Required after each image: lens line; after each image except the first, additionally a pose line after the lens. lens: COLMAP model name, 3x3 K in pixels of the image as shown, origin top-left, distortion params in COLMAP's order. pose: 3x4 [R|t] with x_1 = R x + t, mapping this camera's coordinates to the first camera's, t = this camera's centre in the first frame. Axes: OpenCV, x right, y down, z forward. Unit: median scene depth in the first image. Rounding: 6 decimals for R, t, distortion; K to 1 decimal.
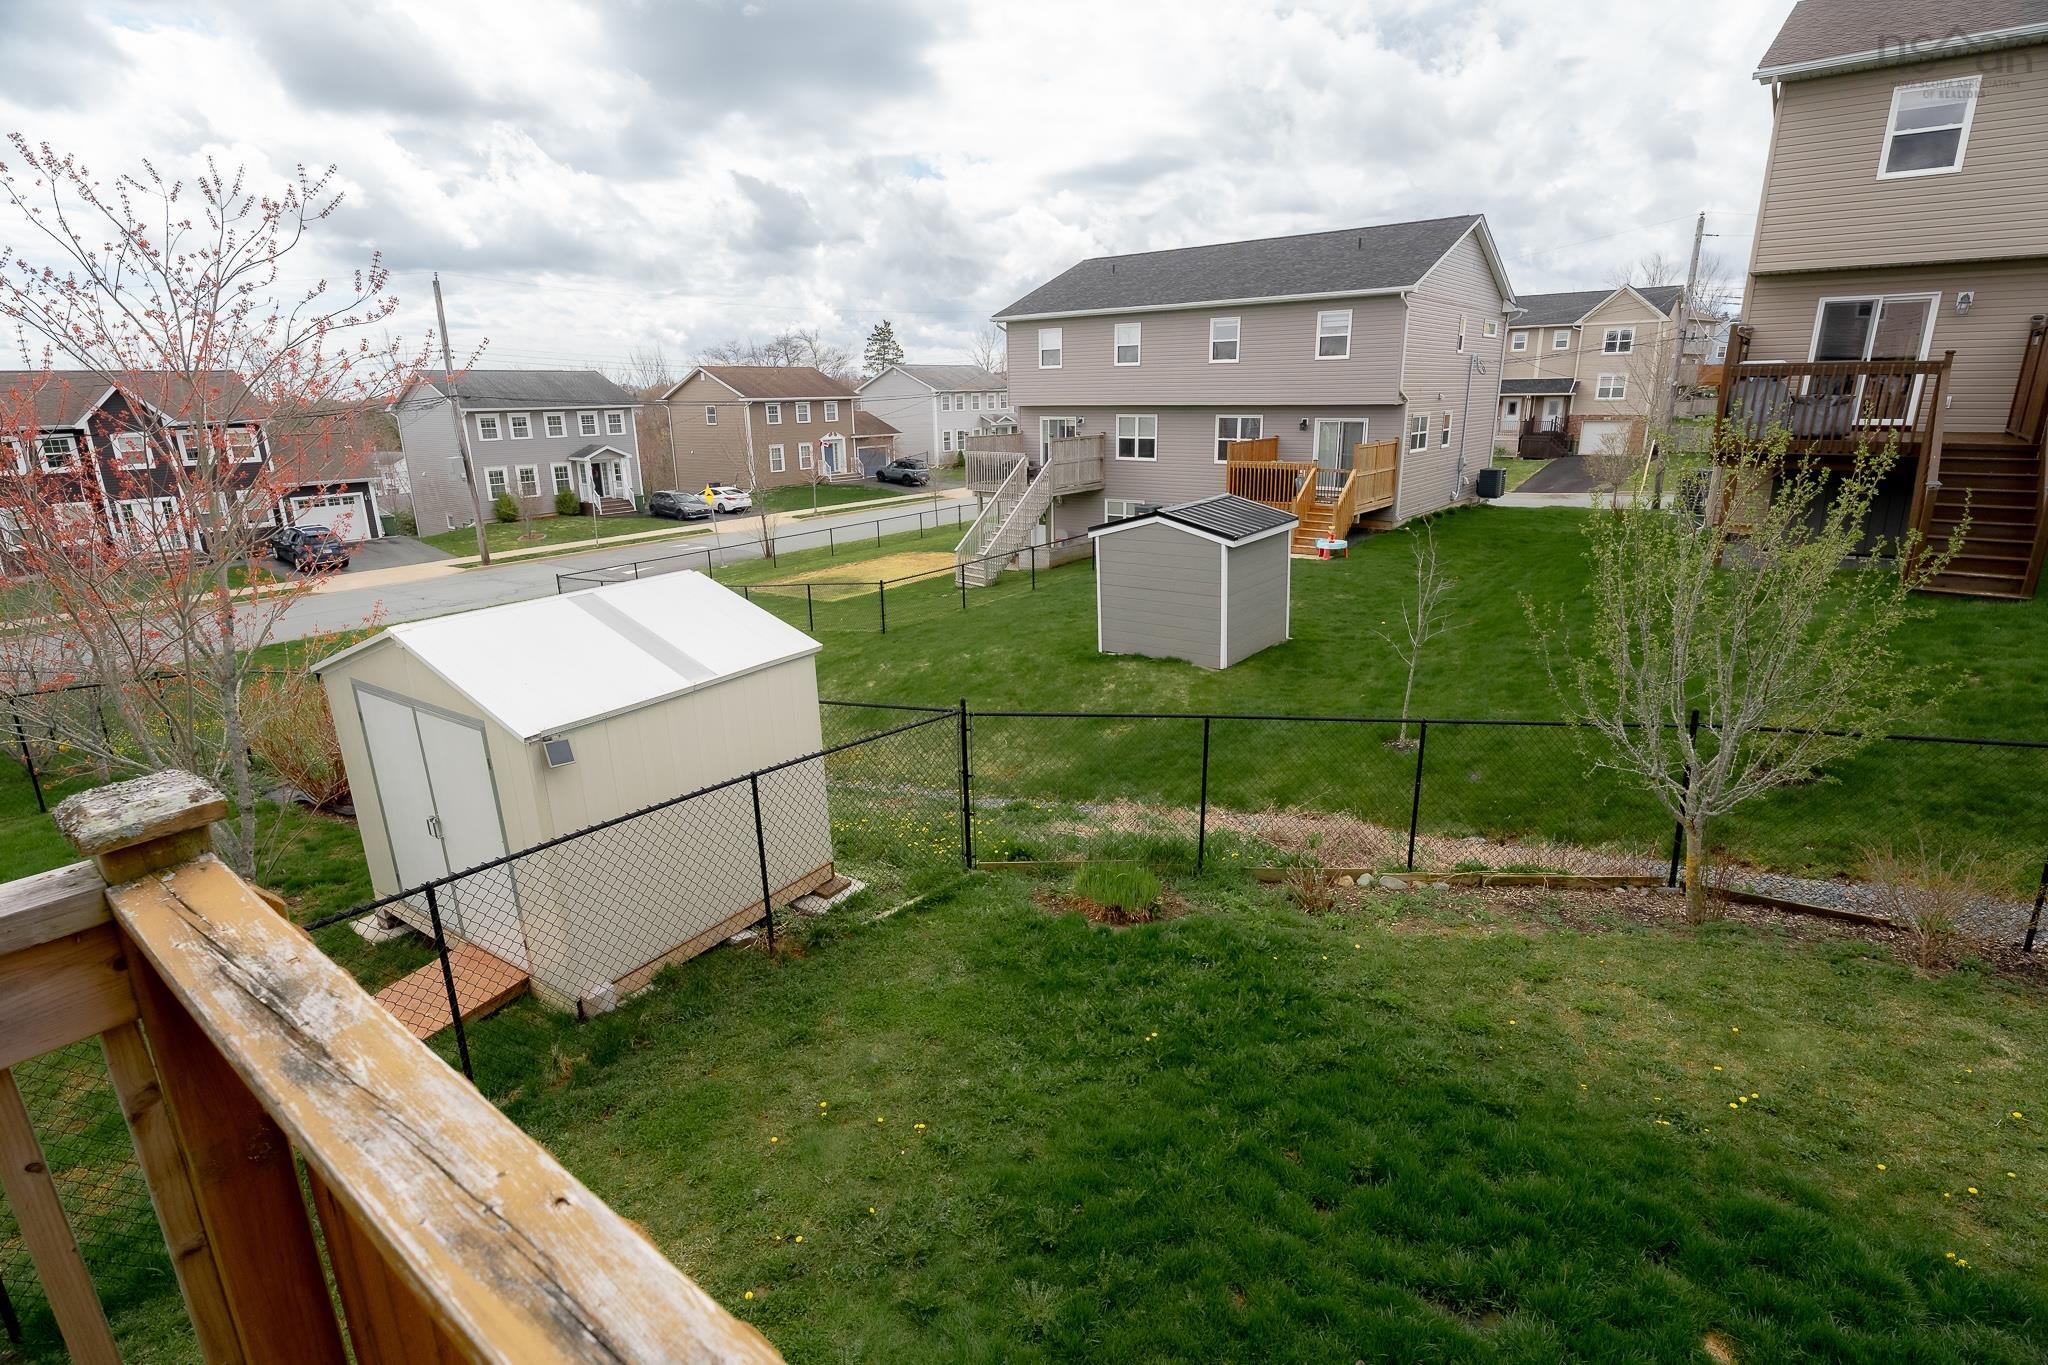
lens RADIAL K [[984.5, 0, 1012.7], [0, 984.5, 674.5], [0, 0, 1]] dist [0.001066, -0.000457]
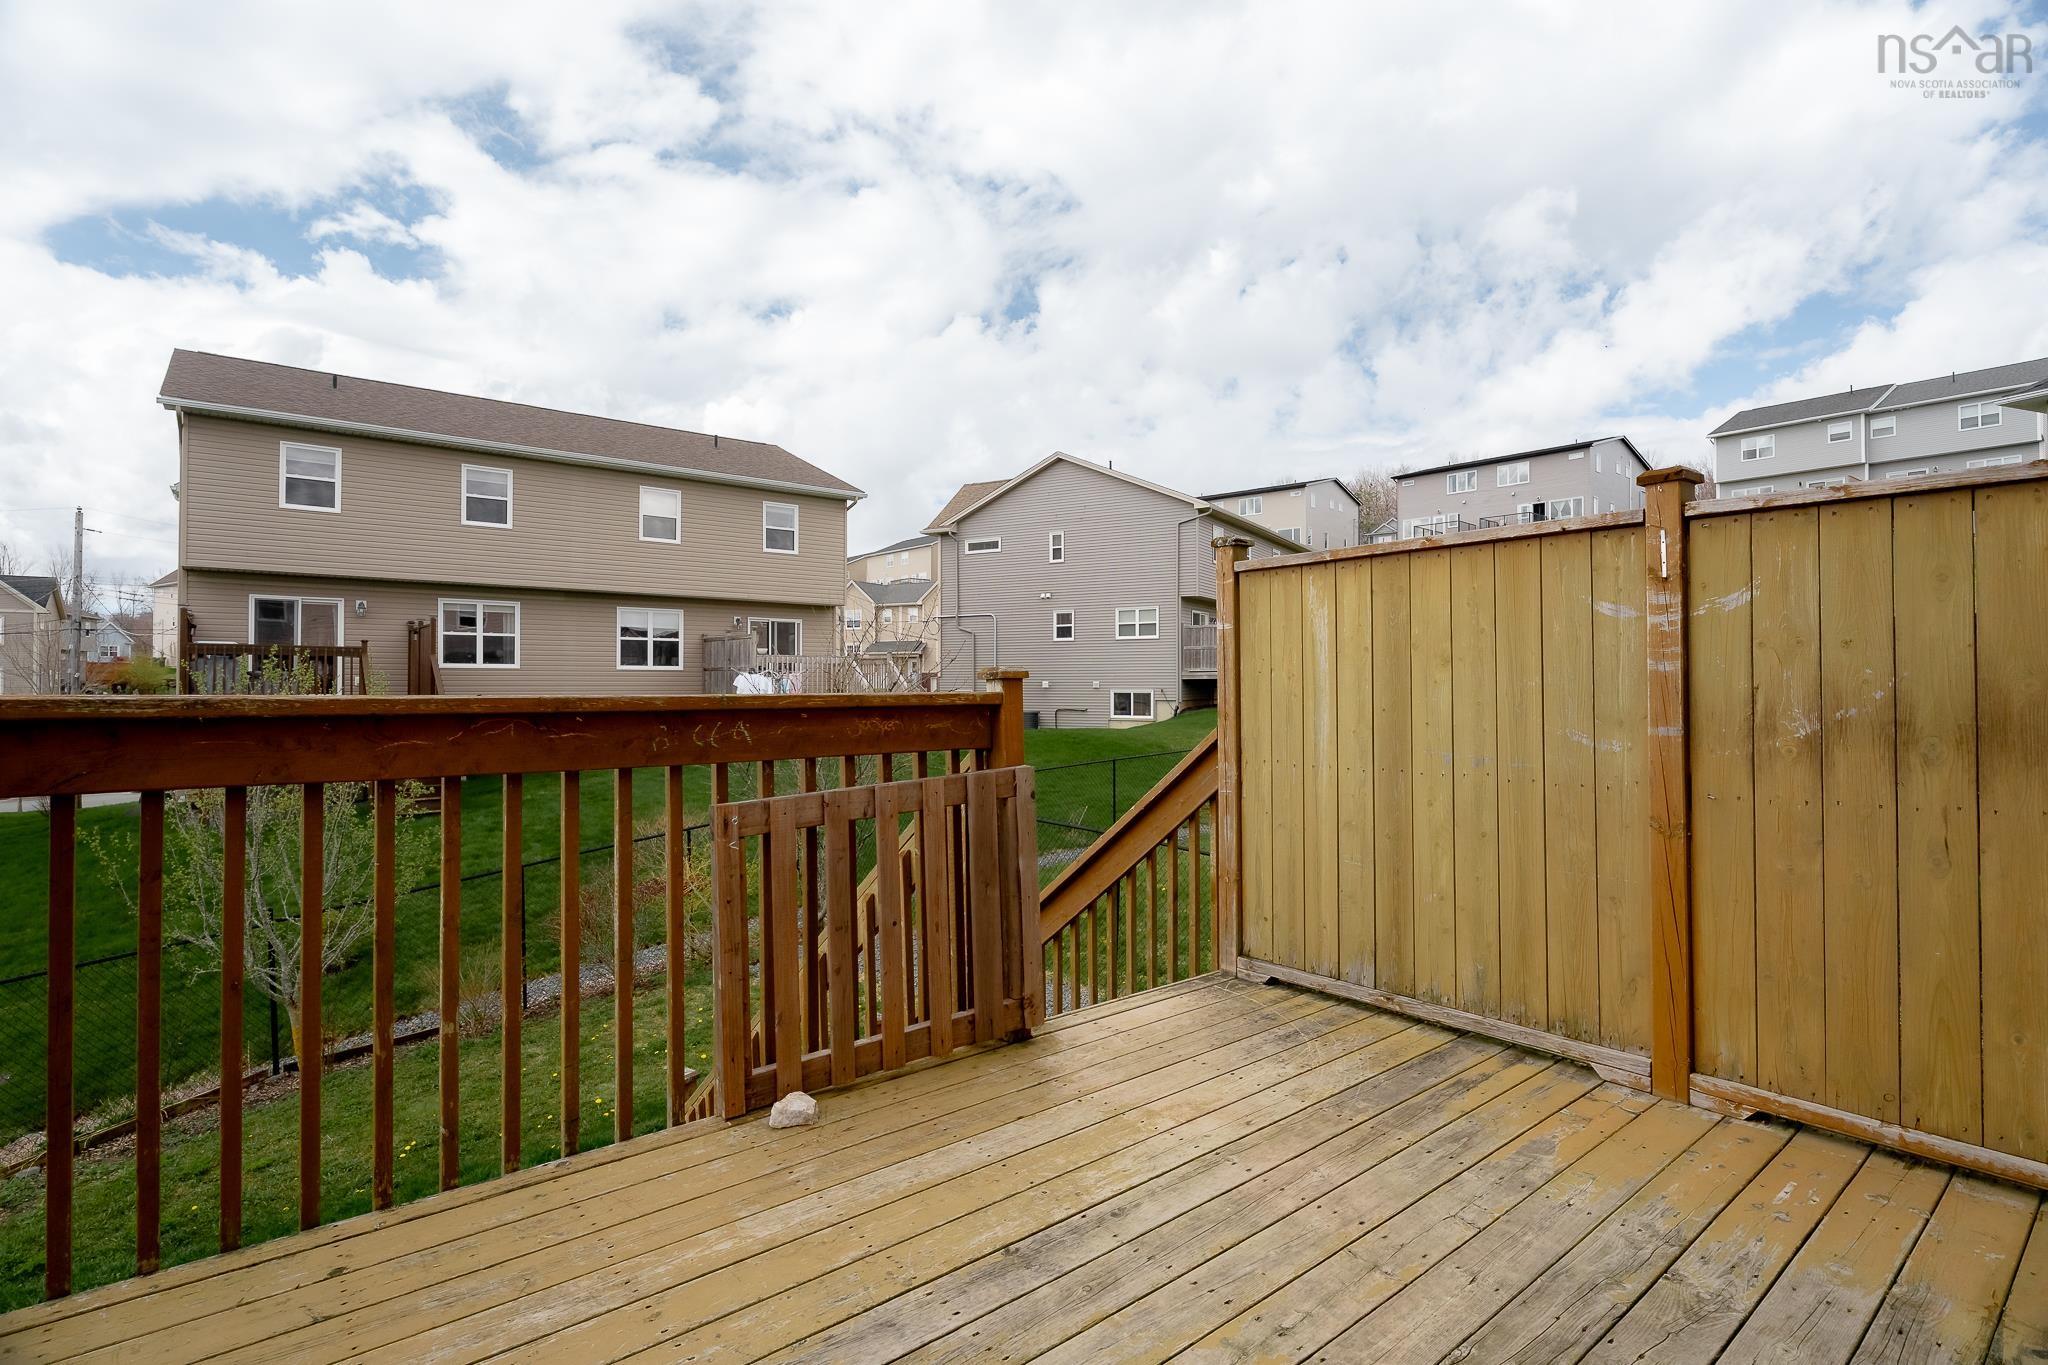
lens RADIAL K [[984.5, 0, 1012.7], [0, 984.5, 674.5], [0, 0, 1]] dist [0.001066, -0.000457]
pose [[0.218860, 0.026812, 0.975388, -0.129046], [0.263756, 0.960784, -0.085593, 0.051829], [-0.939432, 0.275998, 0.203206, -0.066573]]
